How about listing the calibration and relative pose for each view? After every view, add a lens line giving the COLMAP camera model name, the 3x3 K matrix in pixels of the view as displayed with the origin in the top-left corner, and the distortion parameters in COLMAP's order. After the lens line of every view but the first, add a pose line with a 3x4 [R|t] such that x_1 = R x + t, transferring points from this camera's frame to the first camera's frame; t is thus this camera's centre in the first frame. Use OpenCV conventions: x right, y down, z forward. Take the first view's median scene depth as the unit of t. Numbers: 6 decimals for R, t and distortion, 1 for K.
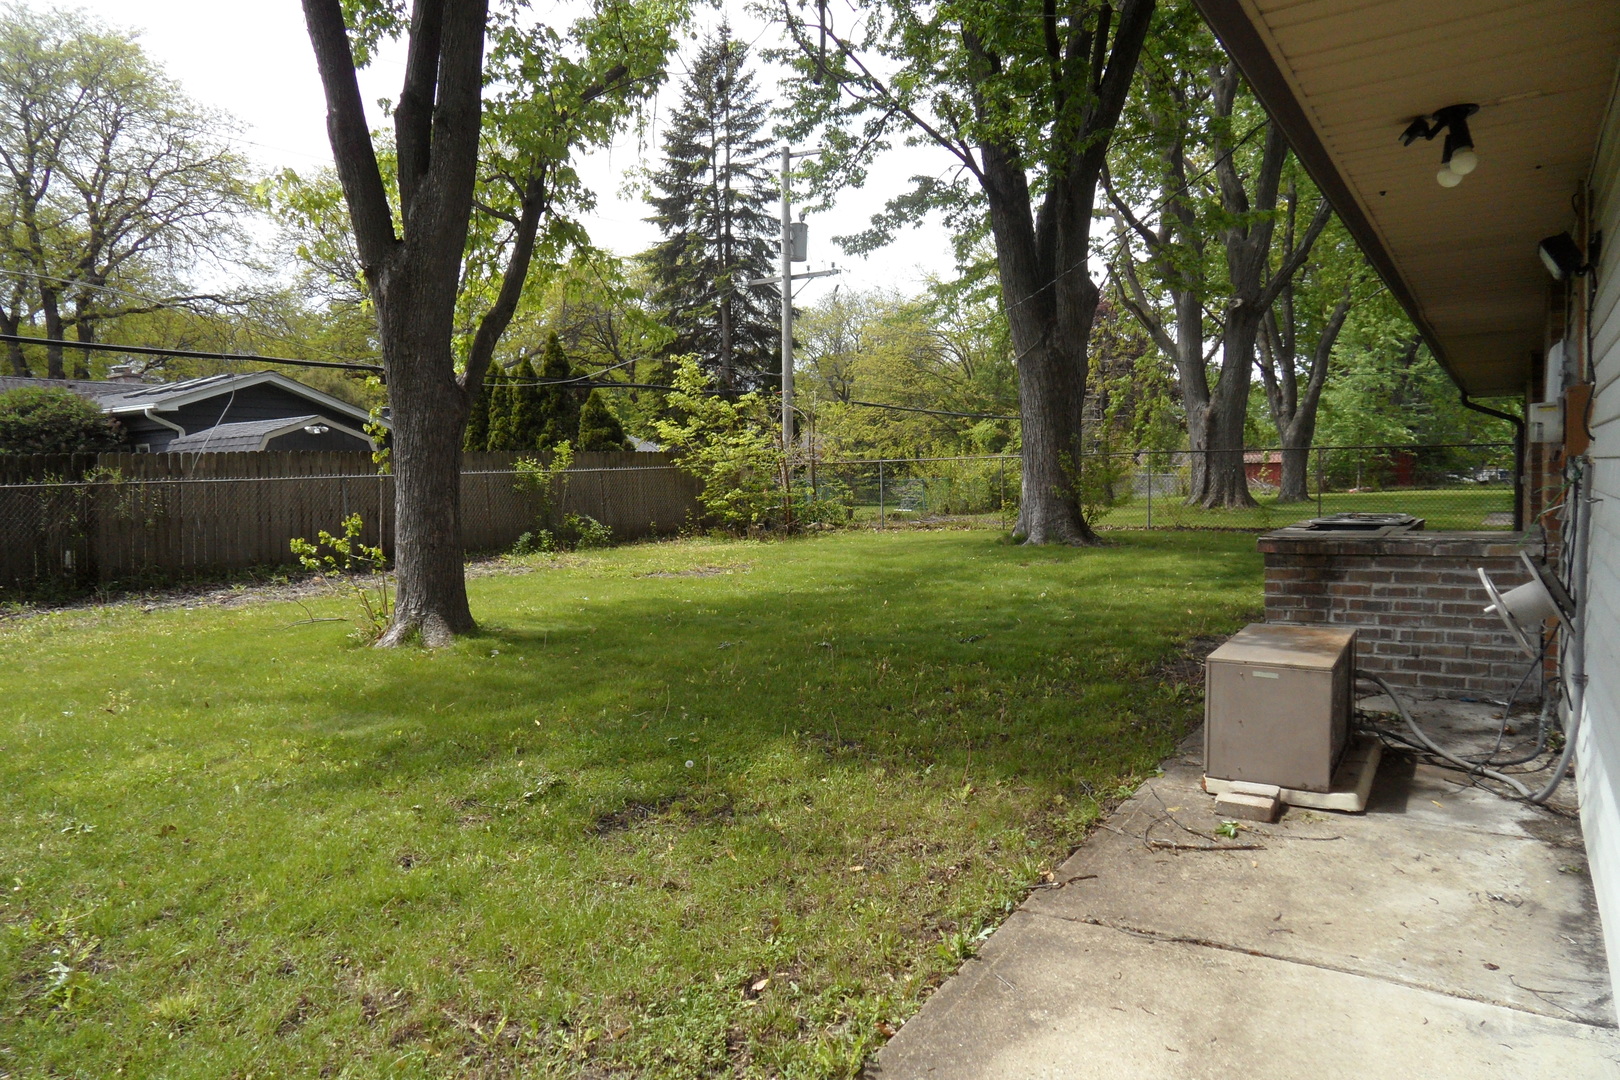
lens RADIAL K [[1044.8, 0, 805.1], [0, 1044.8, 541.9], [0, 0, 1]] dist [-0.062440, 0.045334]
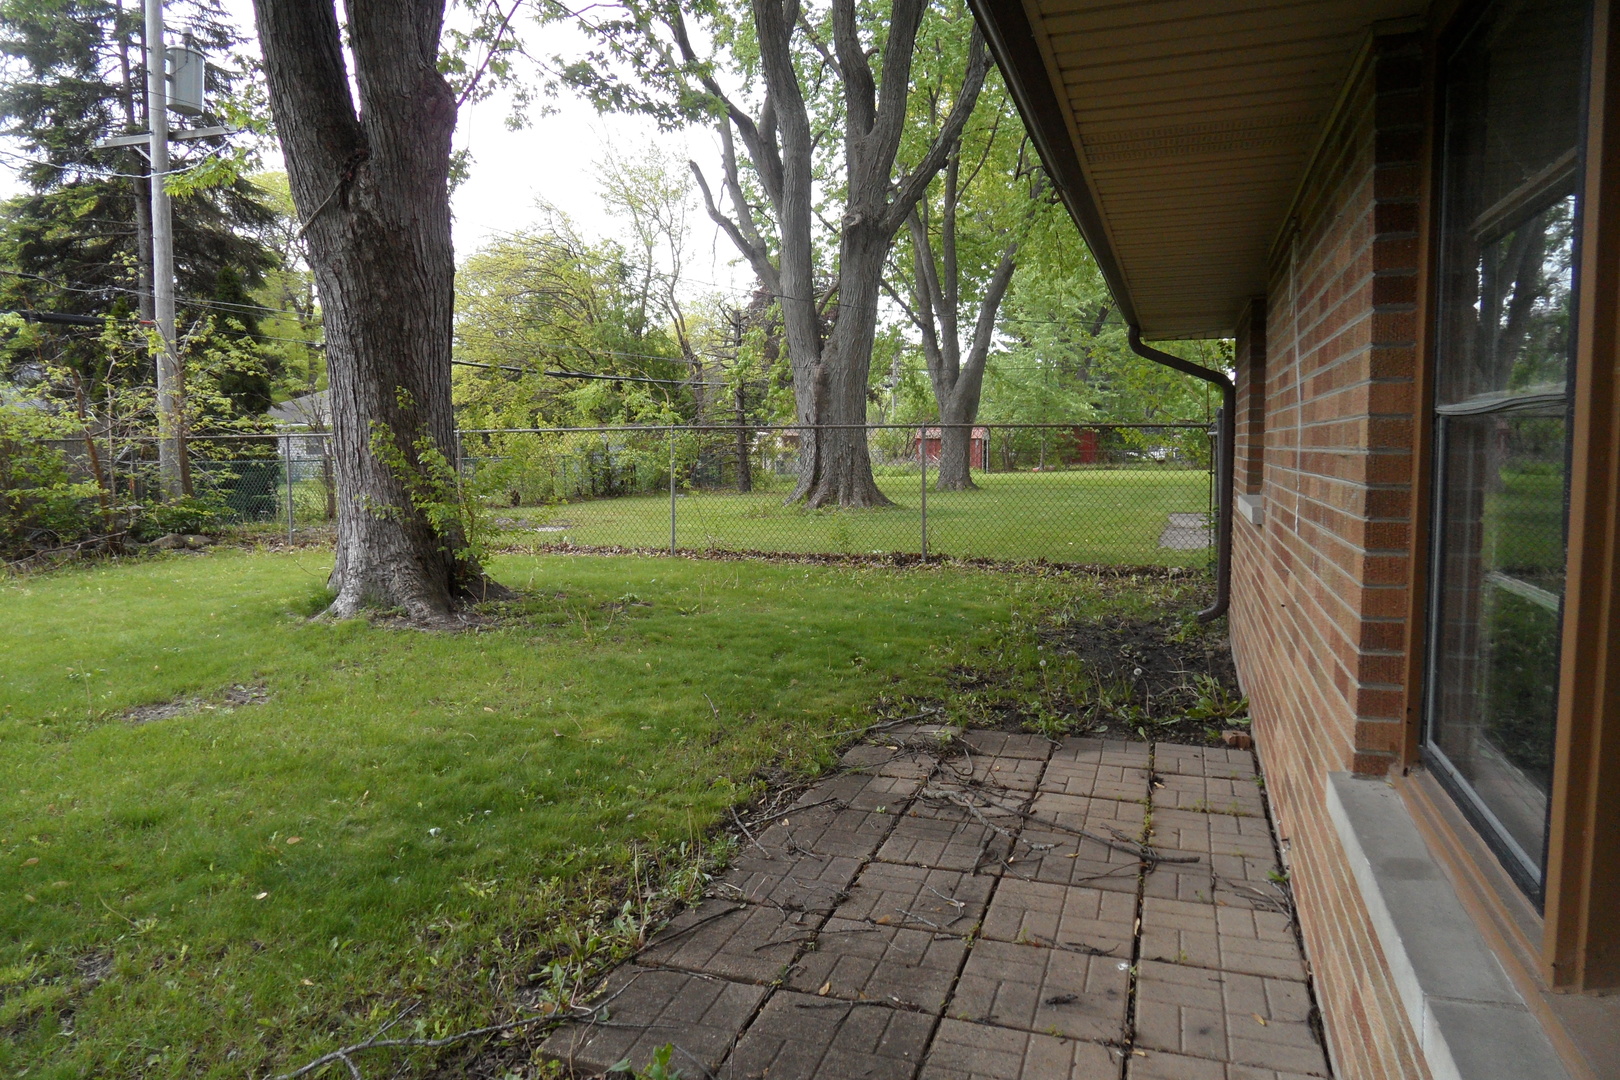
lens RADIAL K [[1044.8, 0, 805.1], [0, 1044.8, 541.9], [0, 0, 1]] dist [-0.062440, 0.045334]
pose [[0.967456, -0.009077, 0.252877, 0.196220], [0.001340, 0.999526, 0.030752, -0.029746], [-0.253037, -0.029413, 0.967010, 0.300411]]
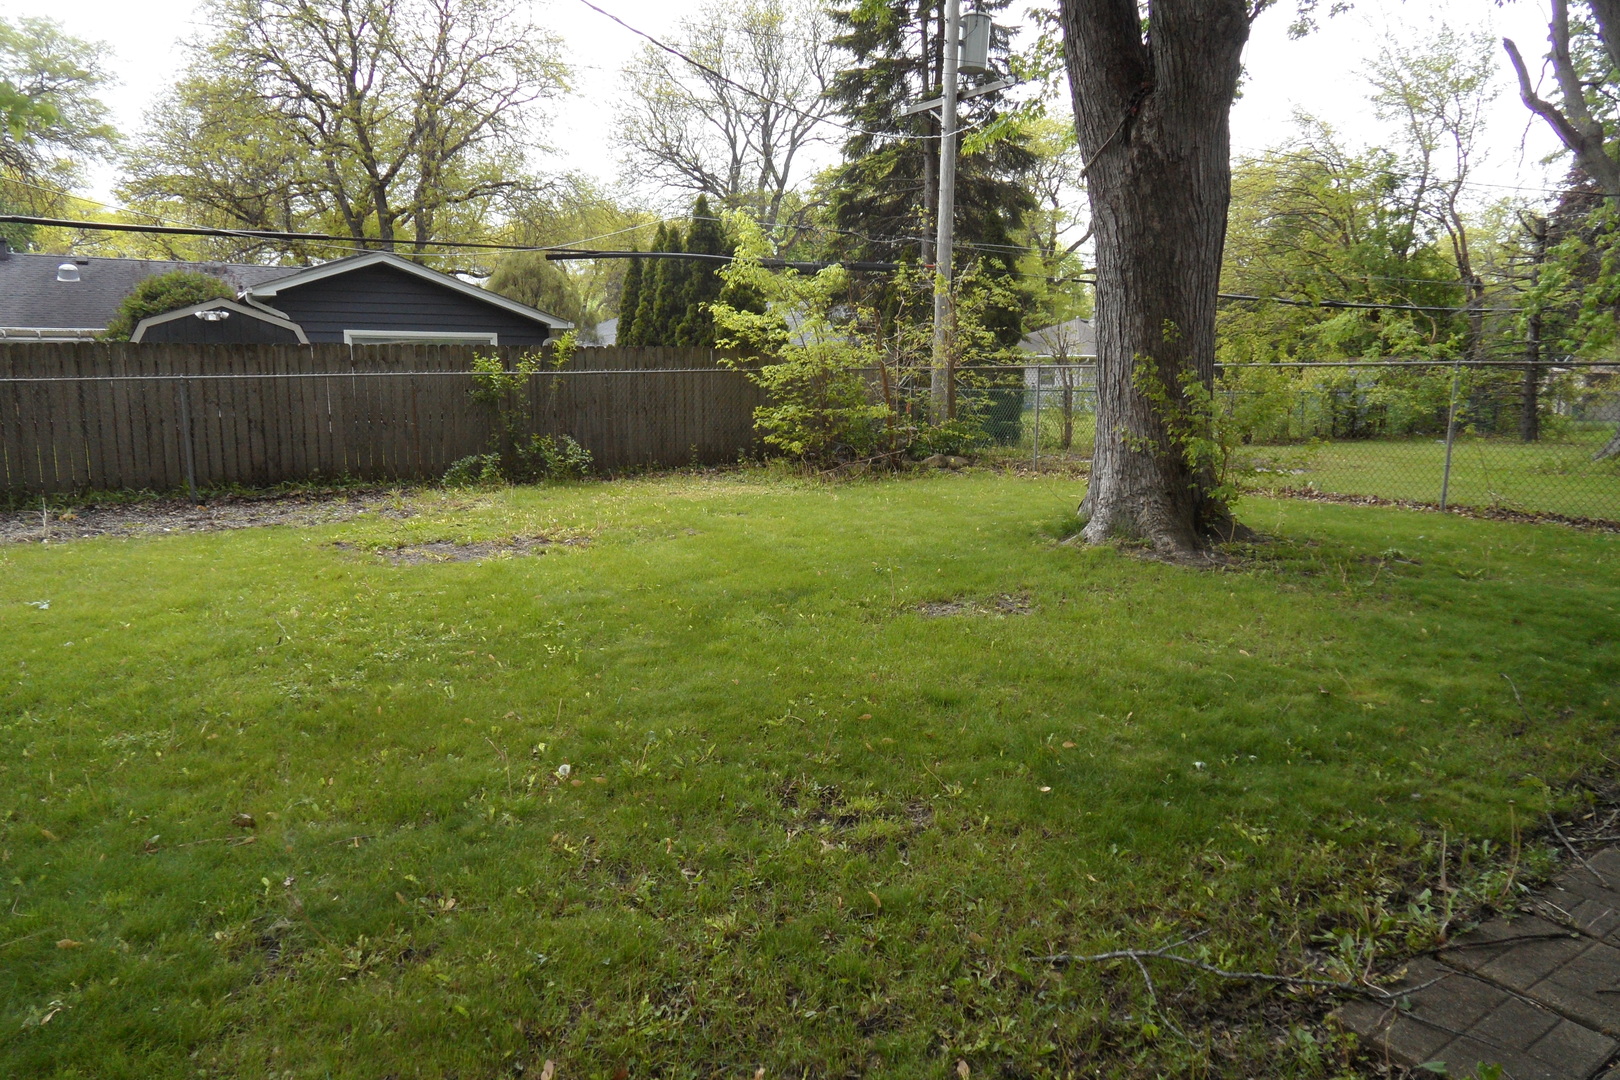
lens RADIAL K [[1052.1, 0, 804.7], [0, 1052.1, 531.9], [0, 0, 1]] dist [-0.055292, 0.045276]
pose [[0.920954, 0.079599, -0.381455, 0.177817], [-0.045205, 0.994129, 0.098308, -0.029313], [0.387040, -0.073293, 0.919145, 0.296663]]
